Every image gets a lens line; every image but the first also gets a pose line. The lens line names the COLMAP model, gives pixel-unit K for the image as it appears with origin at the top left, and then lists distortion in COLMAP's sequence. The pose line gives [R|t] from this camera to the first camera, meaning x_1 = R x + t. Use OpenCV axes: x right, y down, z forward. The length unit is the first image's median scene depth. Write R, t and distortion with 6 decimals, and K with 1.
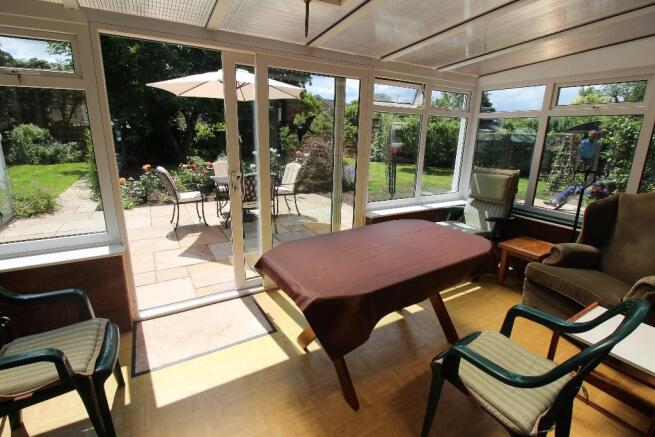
lens RADIAL K [[305.5, 0, 327.5], [0, 305.5, 218.5], [0, 0, 1]] dist [-0.000475, -0.000005]
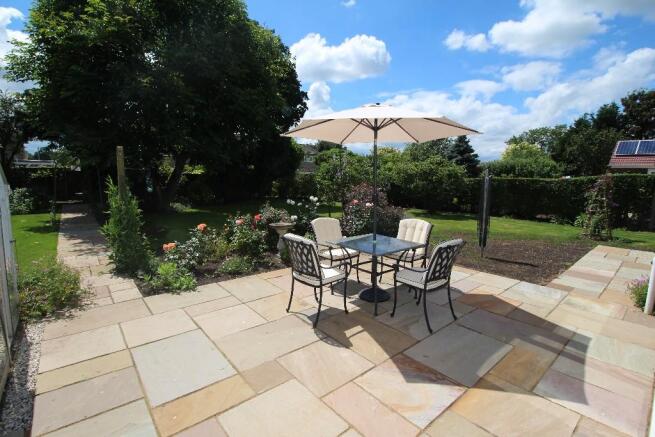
lens RADIAL K [[305.5, 0, 327.5], [0, 305.5, 218.5], [0, 0, 1]] dist [-0.000475, -0.000005]
pose [[0.982624, -0.023629, 0.184095, -0.575338], [0.046733, 0.991405, -0.122194, -0.111514], [-0.179625, 0.128675, 0.975283, 0.291001]]
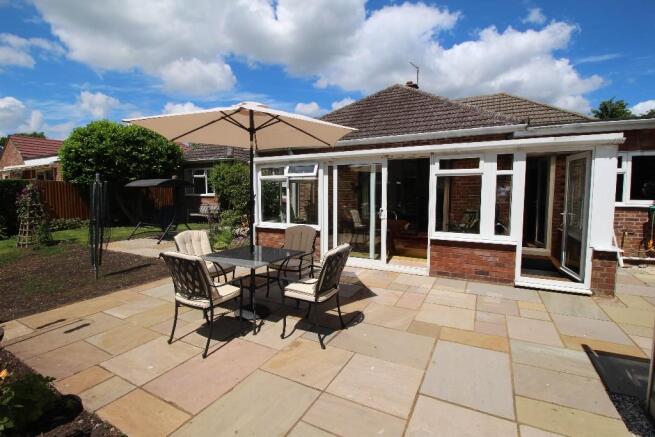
lens RADIAL K [[305.5, 0, 327.5], [0, 305.5, 218.5], [0, 0, 1]] dist [-0.000475, -0.000005]
pose [[-0.536070, -0.091857, 0.839161, -1.012664], [0.210226, 0.948218, 0.238090, -0.359548], [-0.817578, 0.304046, -0.489001, 1.249459]]
